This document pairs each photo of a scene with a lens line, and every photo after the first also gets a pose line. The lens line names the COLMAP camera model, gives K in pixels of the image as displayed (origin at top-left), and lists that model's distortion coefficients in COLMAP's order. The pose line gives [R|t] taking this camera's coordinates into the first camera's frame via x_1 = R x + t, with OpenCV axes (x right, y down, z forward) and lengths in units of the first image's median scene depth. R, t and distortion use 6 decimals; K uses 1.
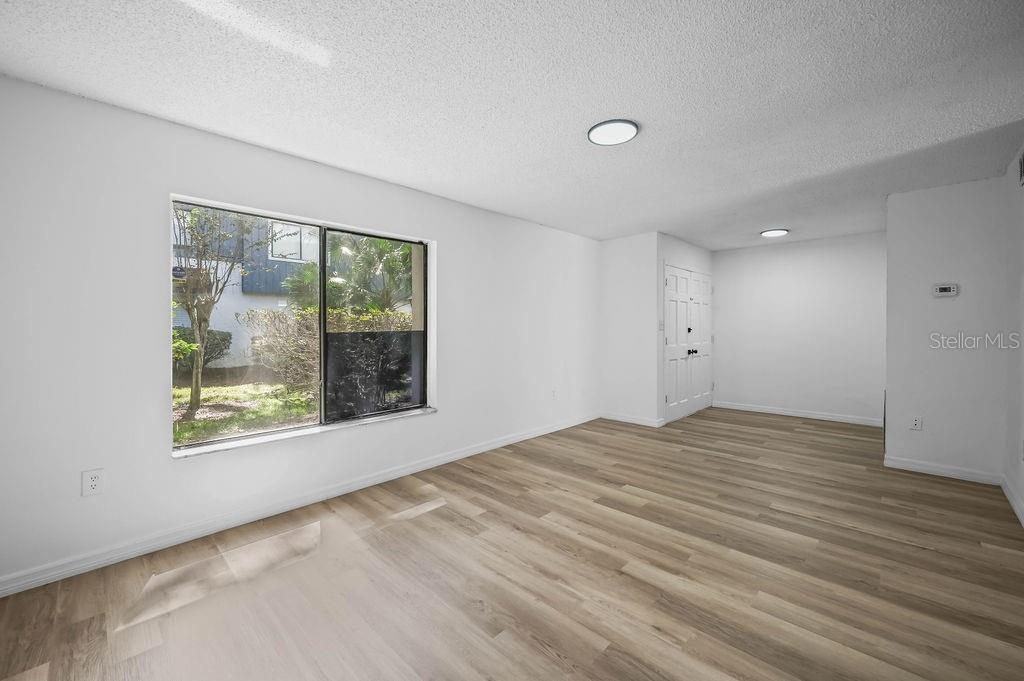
lens RADIAL K [[409.6, 0, 507.8], [0, 409.6, 332.6], [0, 0, 1]] dist [0.000138, 0.001101]
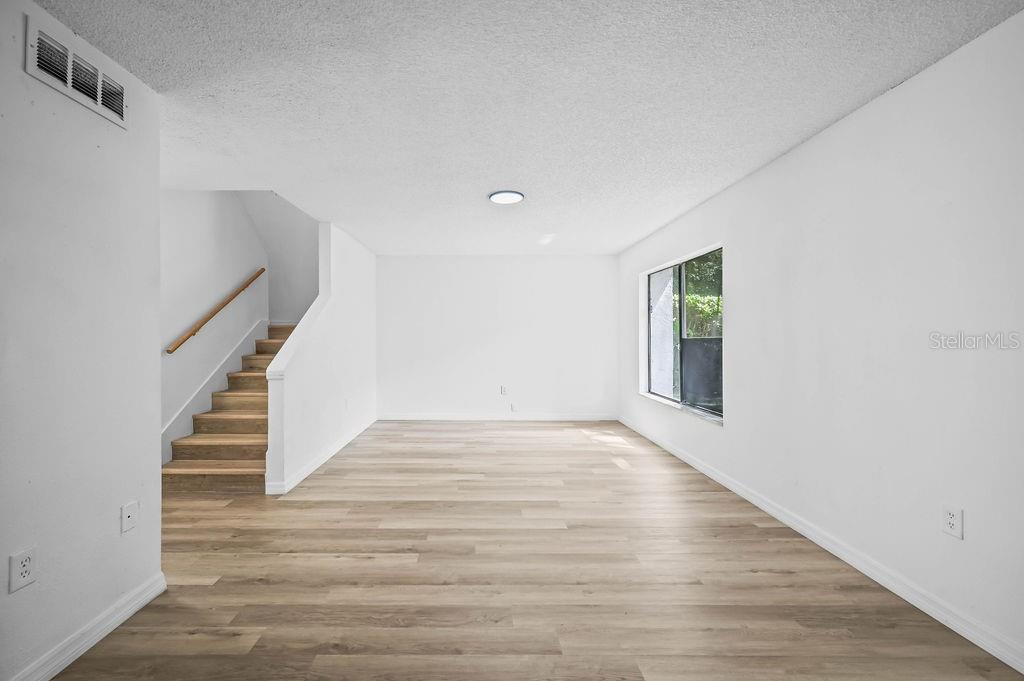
lens RADIAL K [[409.6, 0, 481.6], [0, 409.6, 337.7], [0, 0, 1]] dist [0.000138, 0.001101]
pose [[-0.715863, 0.006733, -0.698209, 1.102974], [-0.005094, 0.999877, 0.014865, -0.020042], [0.698223, 0.014198, -0.715740, 1.646078]]
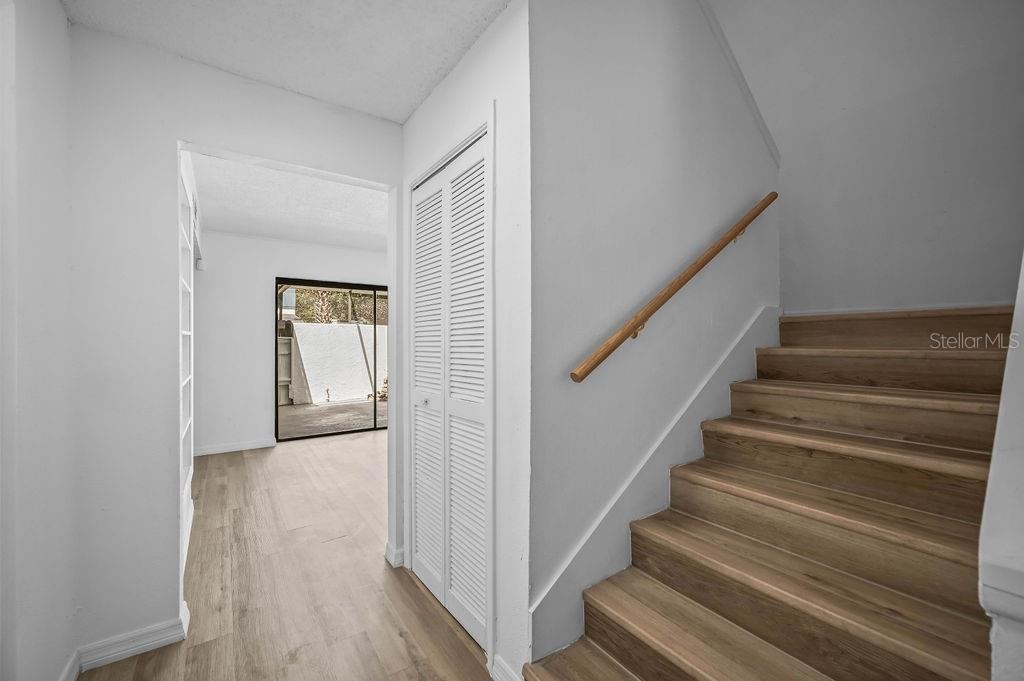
lens RADIAL K [[409.6, 0, 513.3], [0, 409.6, 342.4], [0, 0, 1]] dist [0.000138, 0.001101]
pose [[-0.984516, -0.000439, 0.175293, 0.912778], [0.002313, 0.999877, 0.015496, -0.005511], [-0.175278, 0.015662, -0.984394, 0.649303]]
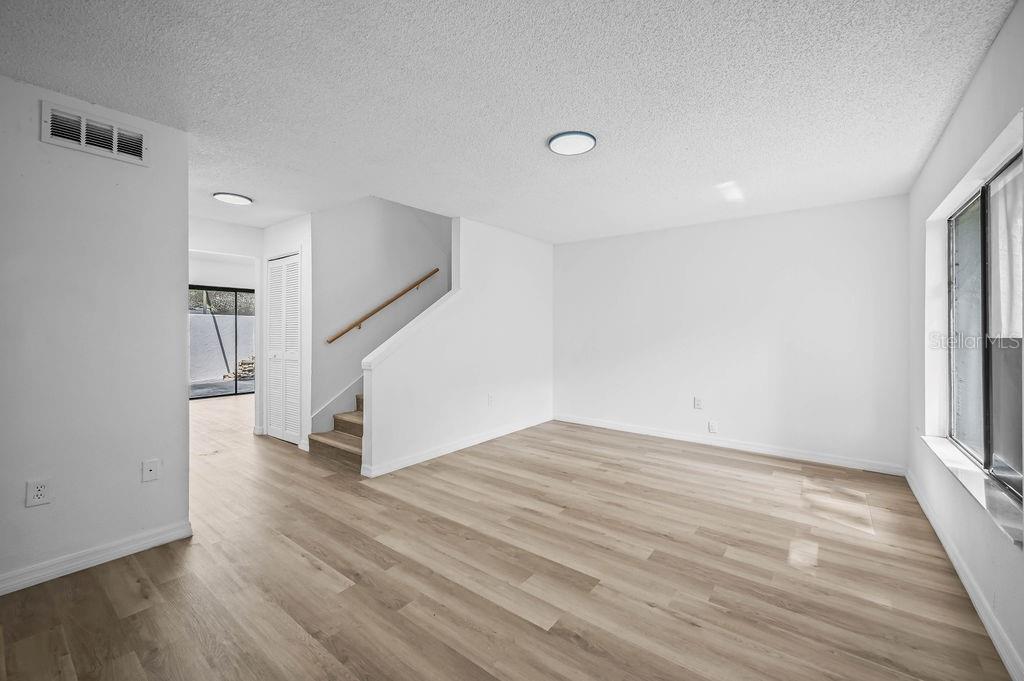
lens RADIAL K [[409.6, 0, 513.9], [0, 409.6, 331.4], [0, 0, 1]] dist [0.000138, 0.001101]
pose [[-0.992173, -0.000725, -0.124868, 0.449931], [-0.002797, 0.999861, 0.016417, -0.019985], [0.124839, 0.016638, -0.992038, 1.700838]]
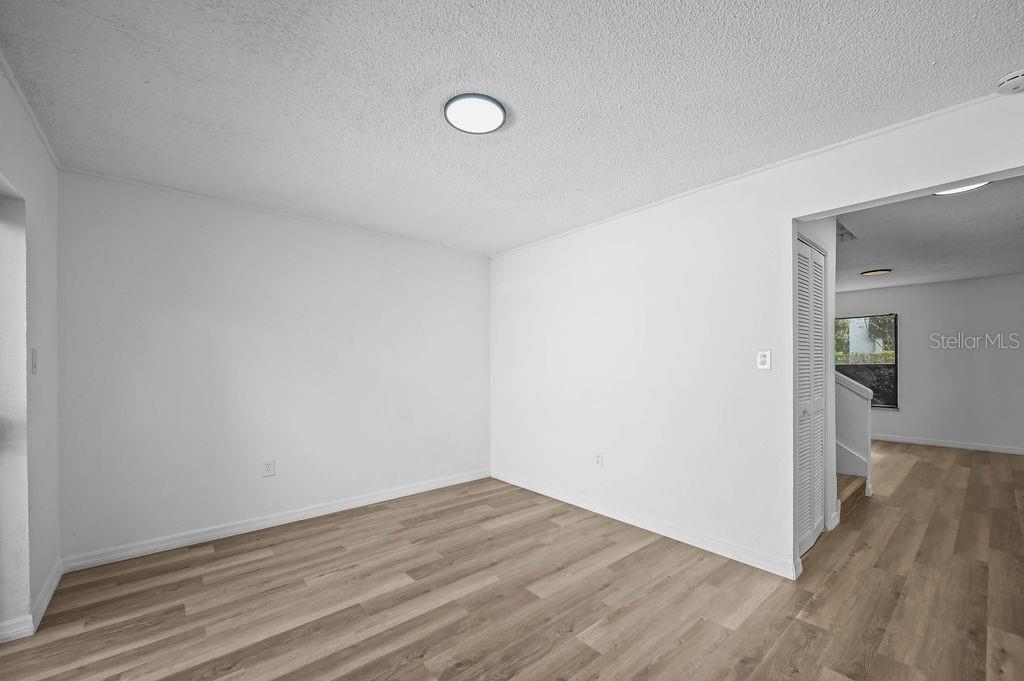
lens RADIAL K [[409.6, 0, 520.1], [0, 409.6, 368.5], [0, 0, 1]] dist [0.000138, 0.001101]
pose [[-0.079333, 0.007607, -0.996819, 2.163315], [-0.009398, 0.999921, 0.008379, 0.004091], [0.996804, 0.010033, -0.079256, -0.586512]]
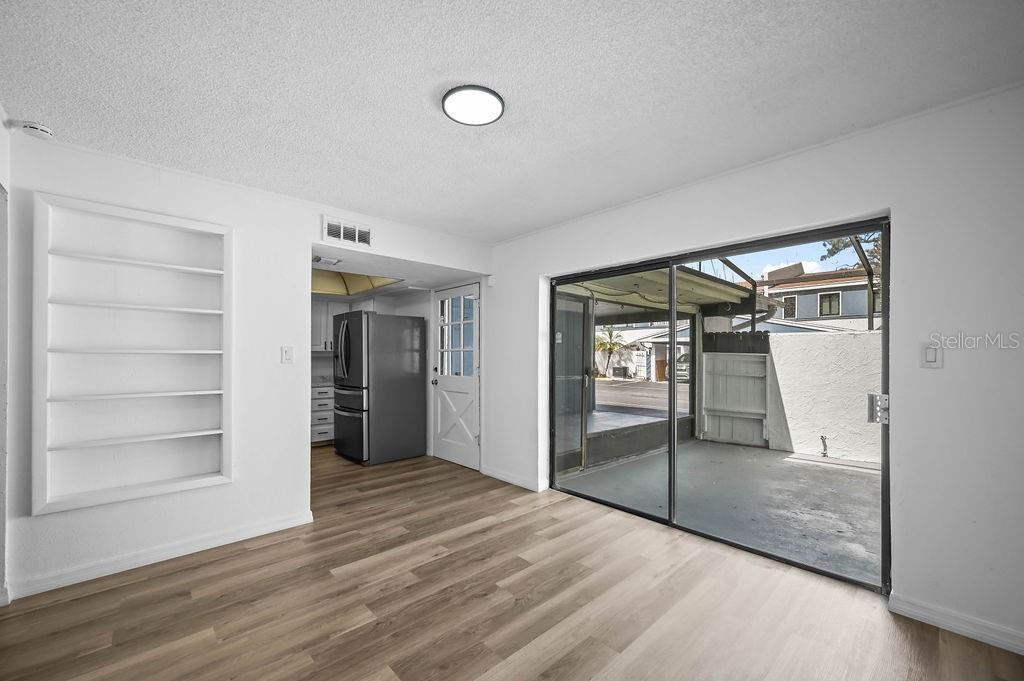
lens RADIAL K [[409.6, 0, 522.8], [0, 409.6, 349.3], [0, 0, 1]] dist [0.000138, 0.001101]
pose [[0.030687, 0.013519, 0.999438, 0.828418], [0.006577, 0.999884, -0.013727, -0.001637], [-0.999507, 0.006994, 0.030594, -0.812546]]
